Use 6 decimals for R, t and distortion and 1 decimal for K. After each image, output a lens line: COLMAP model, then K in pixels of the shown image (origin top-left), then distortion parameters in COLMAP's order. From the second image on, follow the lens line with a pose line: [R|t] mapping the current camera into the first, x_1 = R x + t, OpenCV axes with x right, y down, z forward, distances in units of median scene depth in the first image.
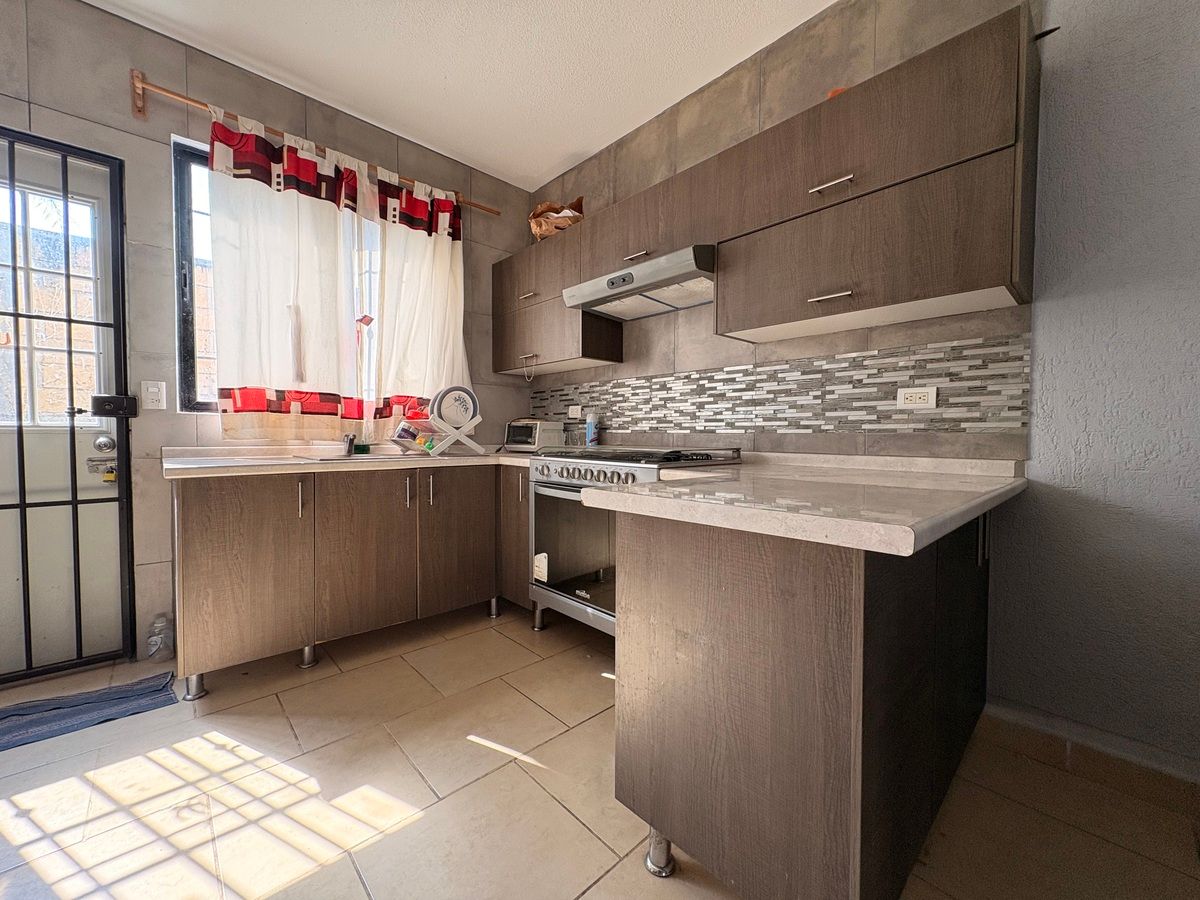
lens RADIAL K [[476.1, 0, 600.0], [0, 476.1, 450.0], [0, 0, 1]] dist [0.001010, 0.000042]
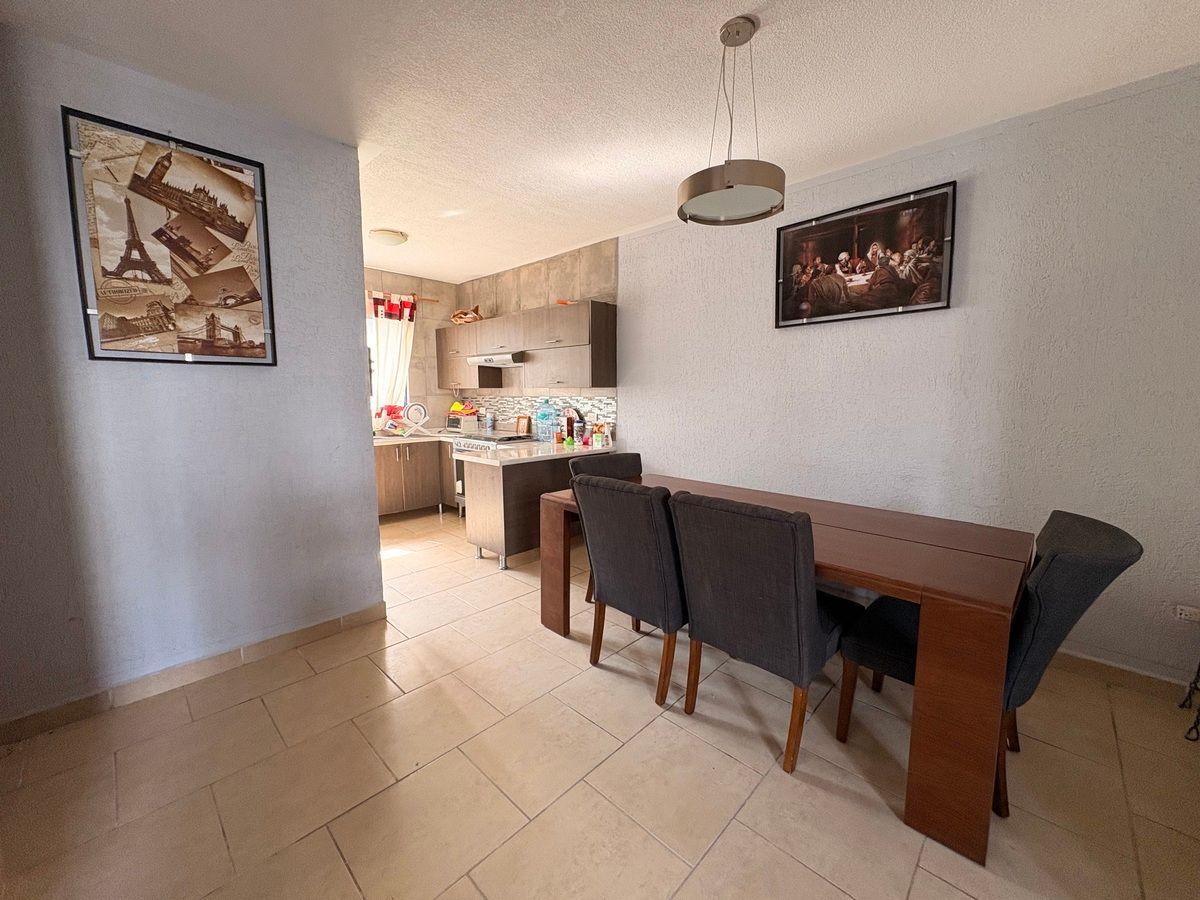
lens RADIAL K [[483.1, 0, 600.0], [0, 483.1, 450.0], [0, 0, 1]] dist [-0.000744, 0.000012]
pose [[0.998604, -0.014642, 0.050760, 0.360116], [0.010163, 0.996121, 0.087405, -0.101246], [-0.051843, -0.086767, 0.994879, -1.085546]]
